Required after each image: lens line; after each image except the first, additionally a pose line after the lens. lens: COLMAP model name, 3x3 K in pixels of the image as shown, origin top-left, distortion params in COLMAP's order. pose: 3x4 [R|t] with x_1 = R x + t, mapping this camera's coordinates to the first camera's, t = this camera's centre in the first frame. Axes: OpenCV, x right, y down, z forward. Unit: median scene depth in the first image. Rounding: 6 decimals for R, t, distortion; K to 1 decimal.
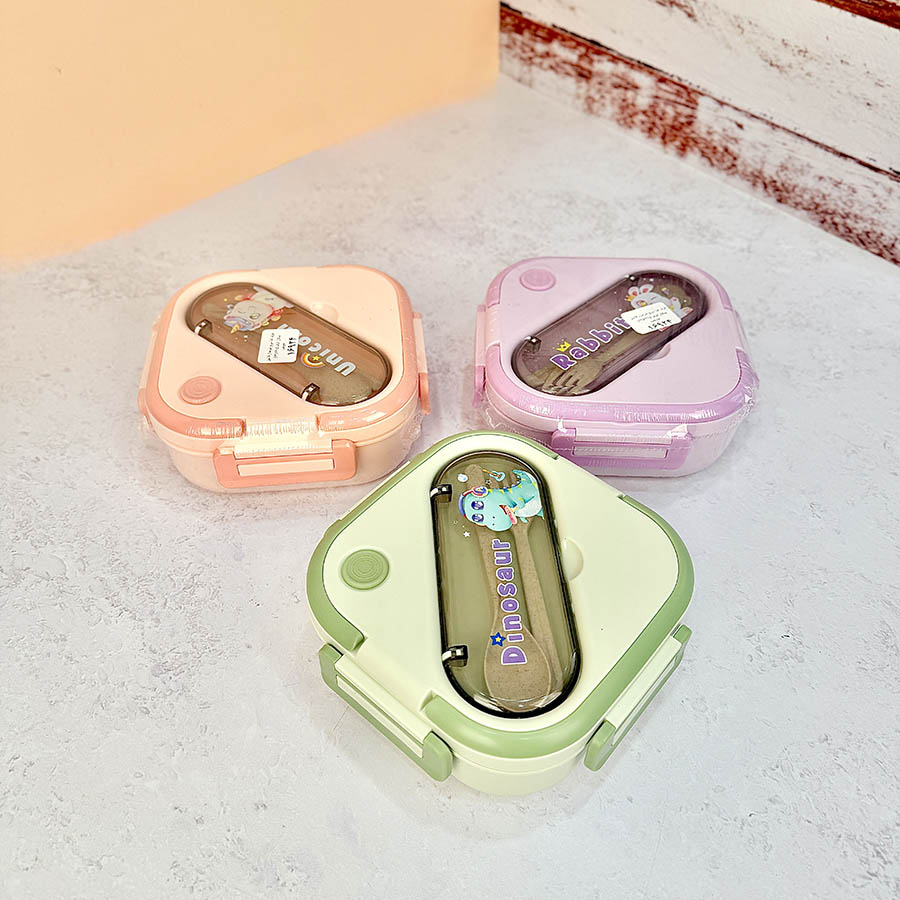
lens RADIAL K [[867.8, 0, 454.0], [0, 867.8, 452.6], [0, 0, 1]] dist [0.067506, -0.121783]
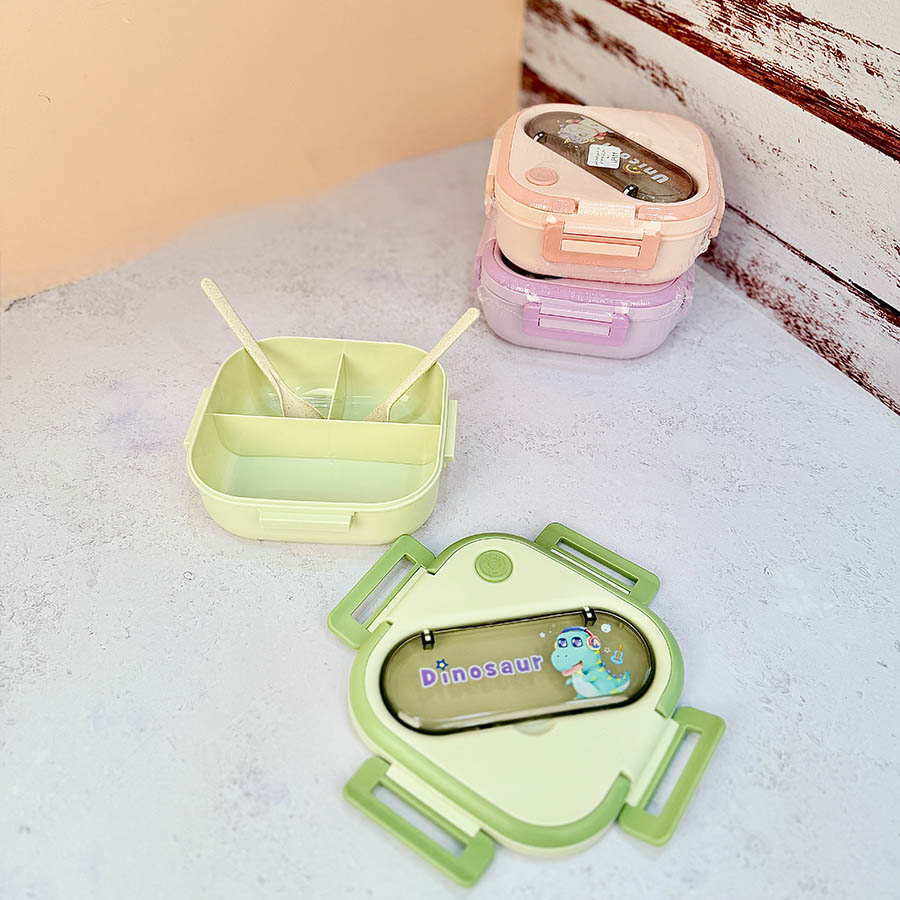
lens RADIAL K [[865.3, 0, 450.0], [0, 865.3, 450.0], [0, 0, 1]] dist [0.136565, -0.299481]
pose [[0.982955, 0.142327, -0.116376, 0.187361], [-0.144218, 0.989514, -0.007944, -0.062707], [0.114025, 0.024592, 0.993174, -0.004613]]
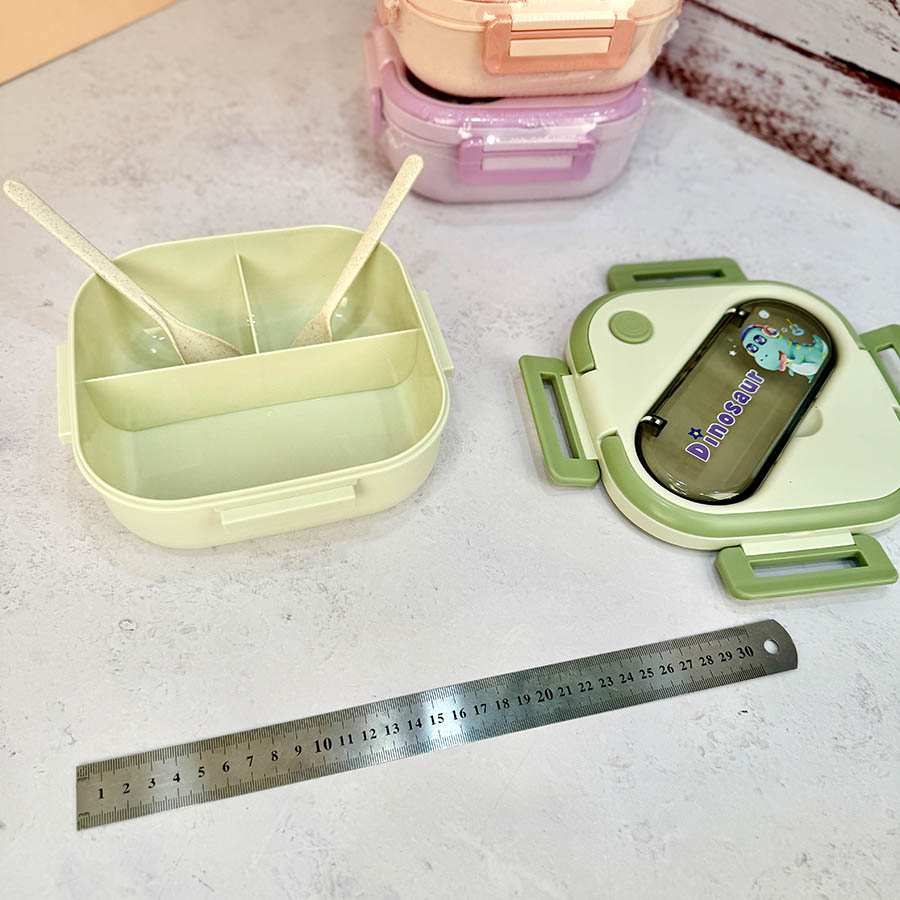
lens RADIAL K [[877.6, 0, 453.6], [0, 877.6, 457.6], [0, 0, 1]] dist [-0.002233, -0.025556]
pose [[0.989666, -0.079726, 0.119186, 0.035586], [0.063416, 0.988831, 0.134875, -0.081589], [-0.128608, -0.125923, 0.983668, 0.197360]]
